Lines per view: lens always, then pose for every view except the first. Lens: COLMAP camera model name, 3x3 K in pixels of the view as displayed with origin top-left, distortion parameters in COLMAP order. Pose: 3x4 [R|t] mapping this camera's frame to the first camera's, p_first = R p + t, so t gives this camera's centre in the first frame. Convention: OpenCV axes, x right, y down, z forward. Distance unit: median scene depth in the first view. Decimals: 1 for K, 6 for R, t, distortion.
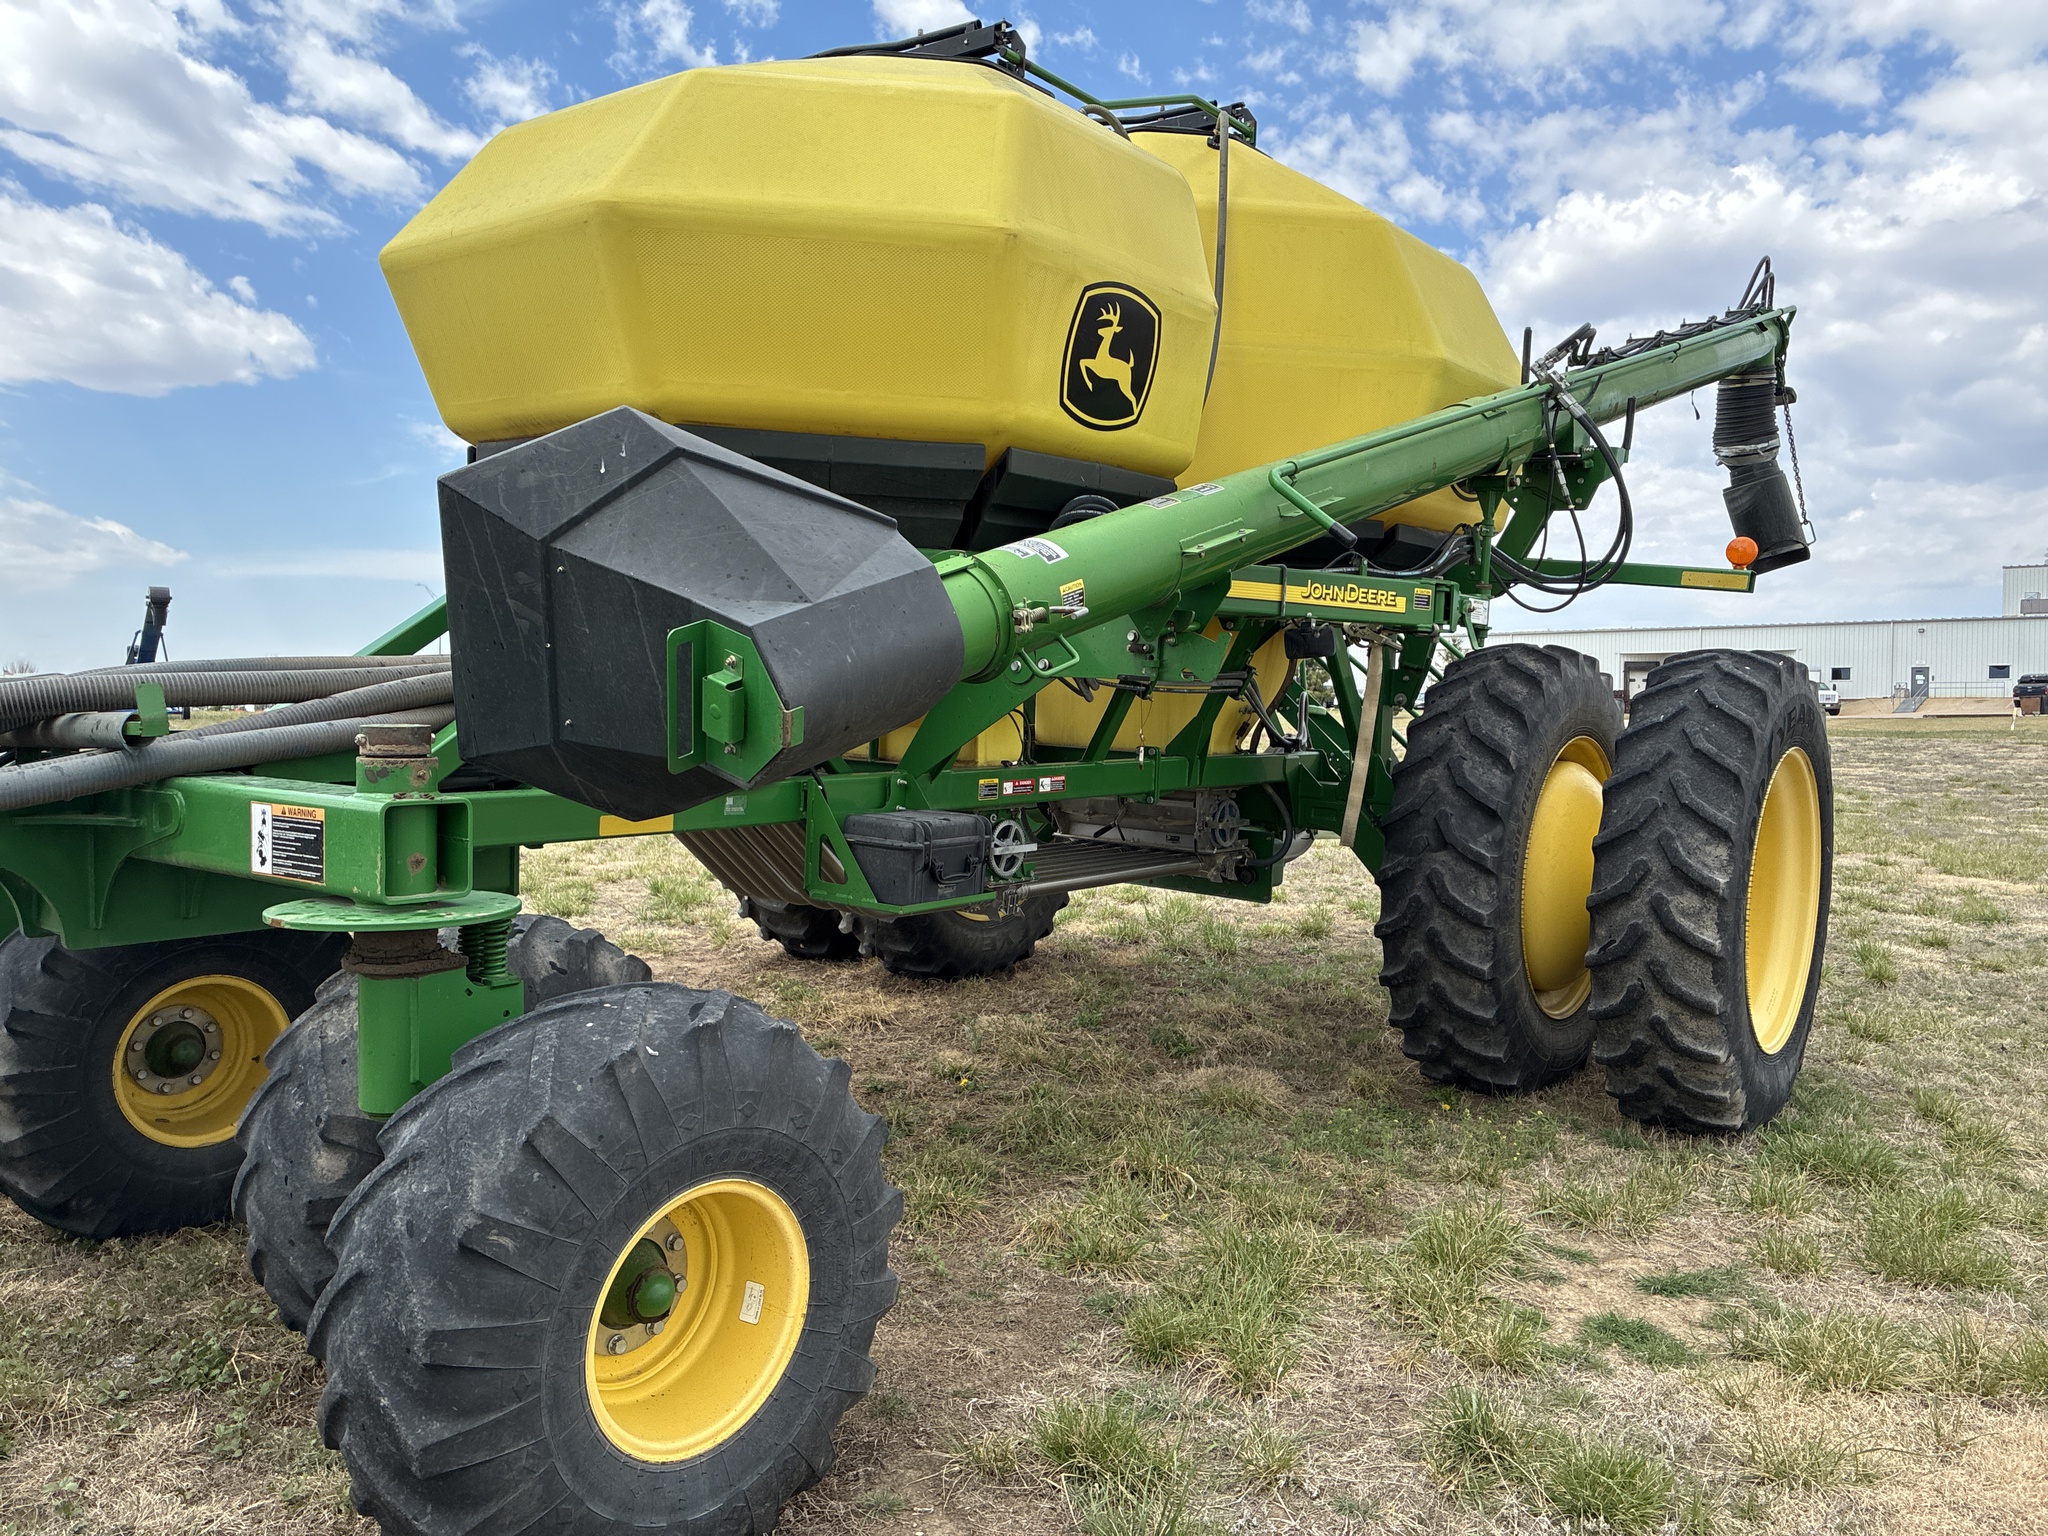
lens RADIAL K [[1499.4, 0, 1026.1], [0, 1499.4, 813.6], [0, 0, 1]] dist [0.184093, -0.191310]
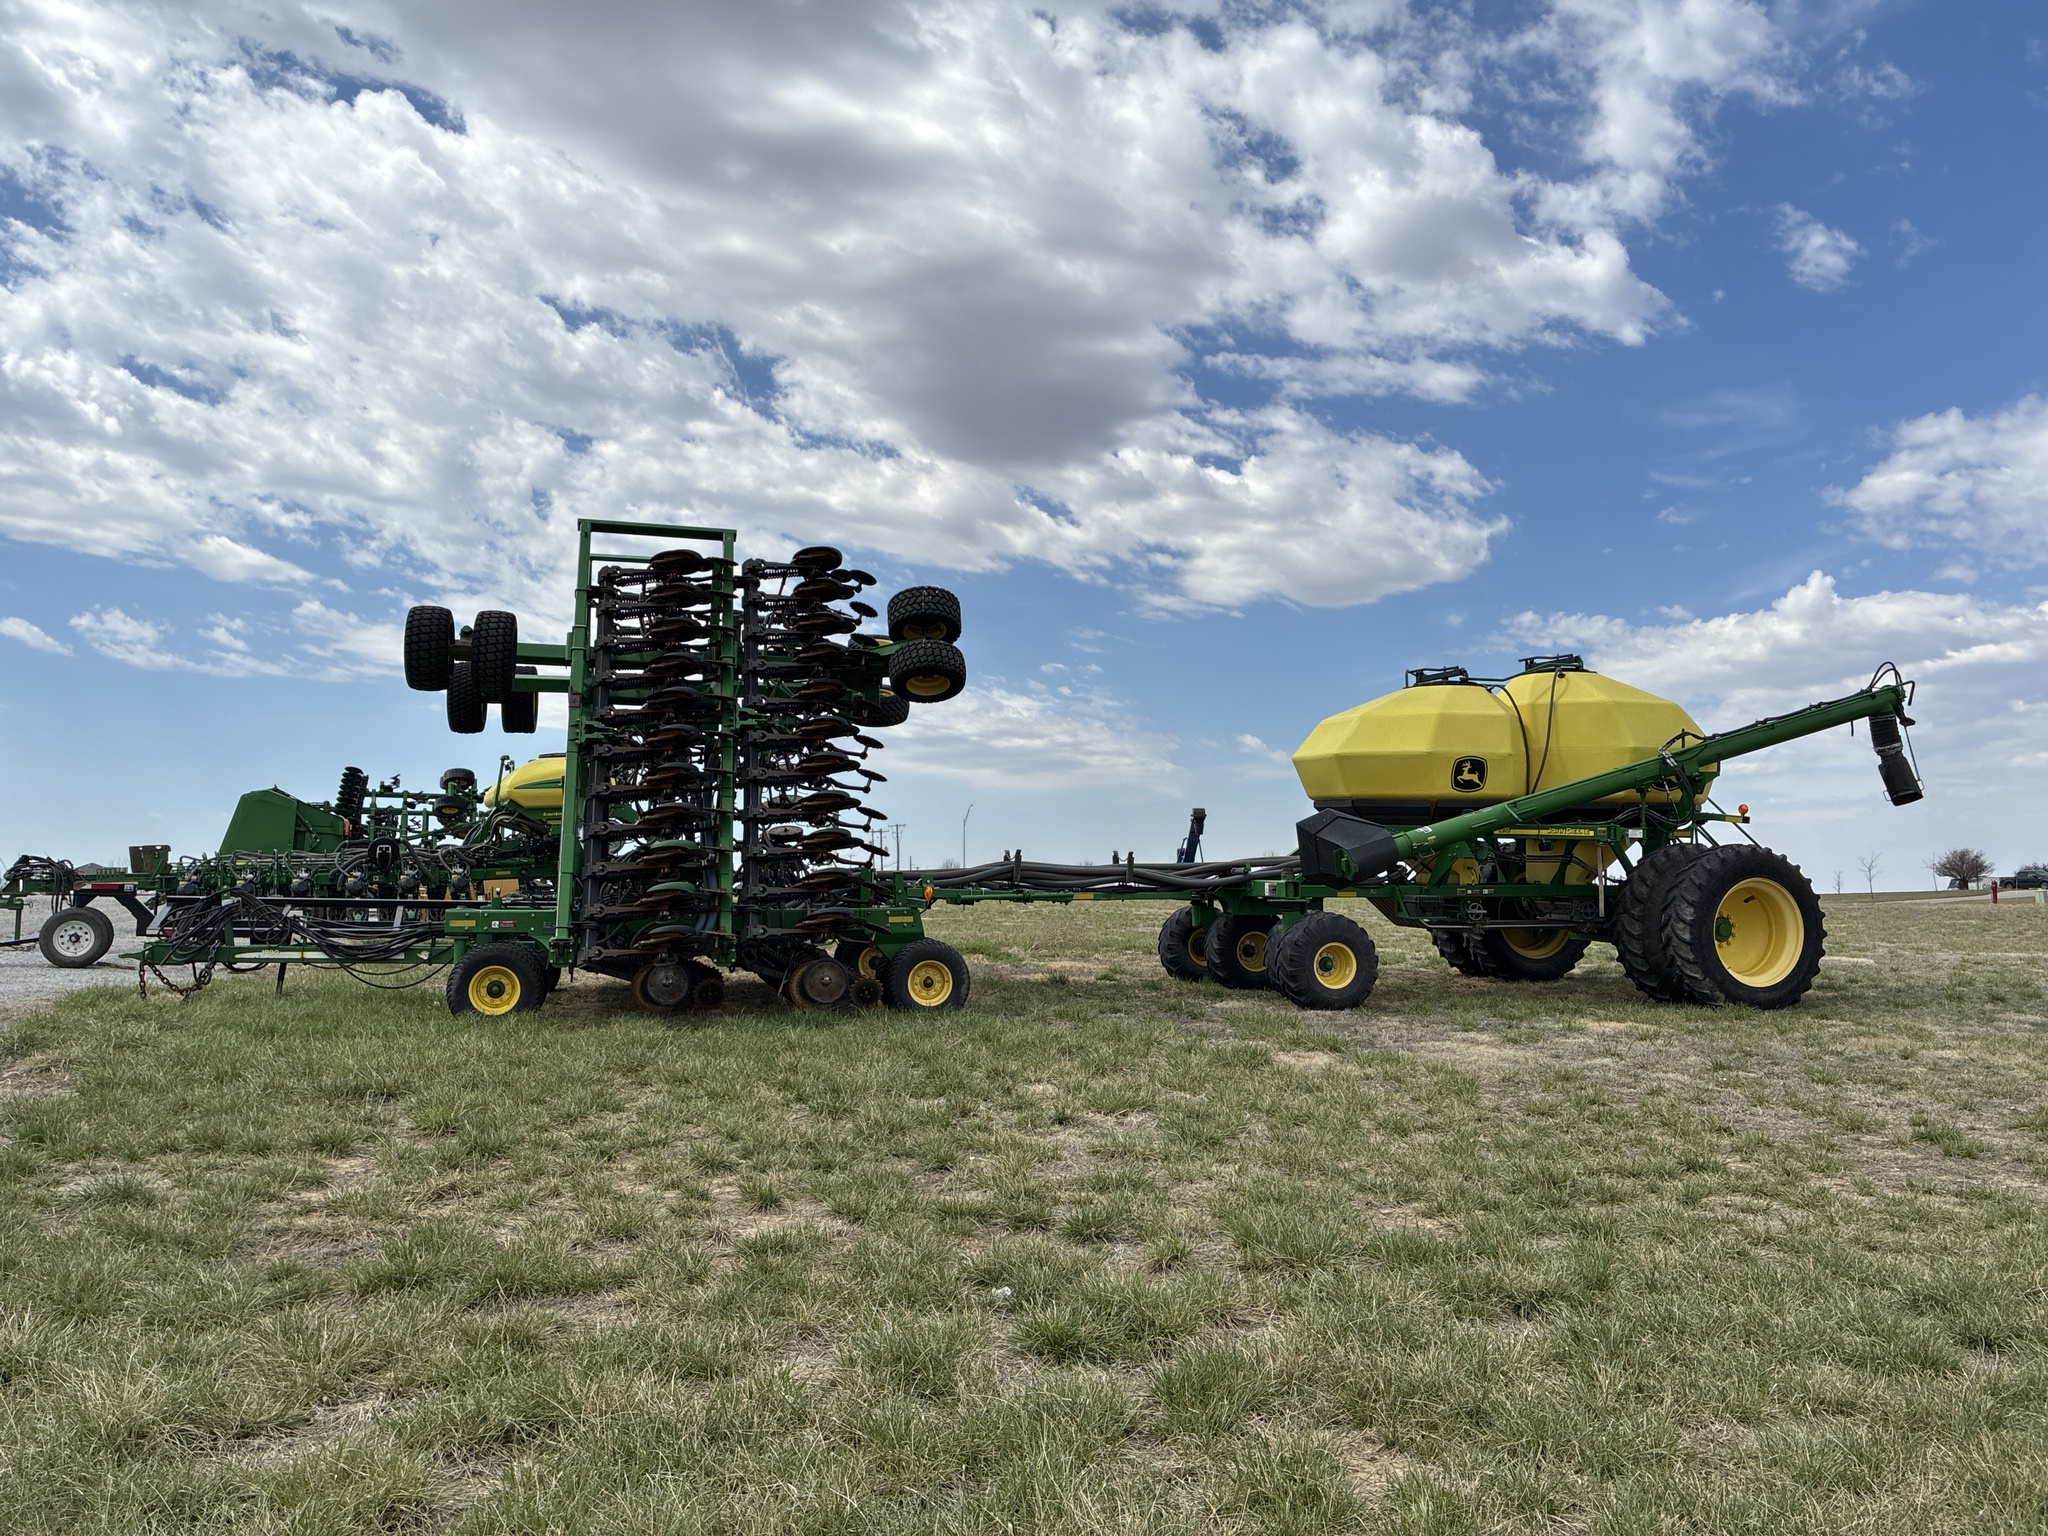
lens RADIAL K [[1581.1, 0, 1011.7], [0, 1581.1, 778.8], [0, 0, 1]] dist [0.031141, -0.036724]
pose [[0.818625, -0.048892, -0.572244, 1.348075], [-0.033571, 0.990593, -0.132660, 0.268721], [0.573346, 0.127810, 0.809283, -2.782224]]
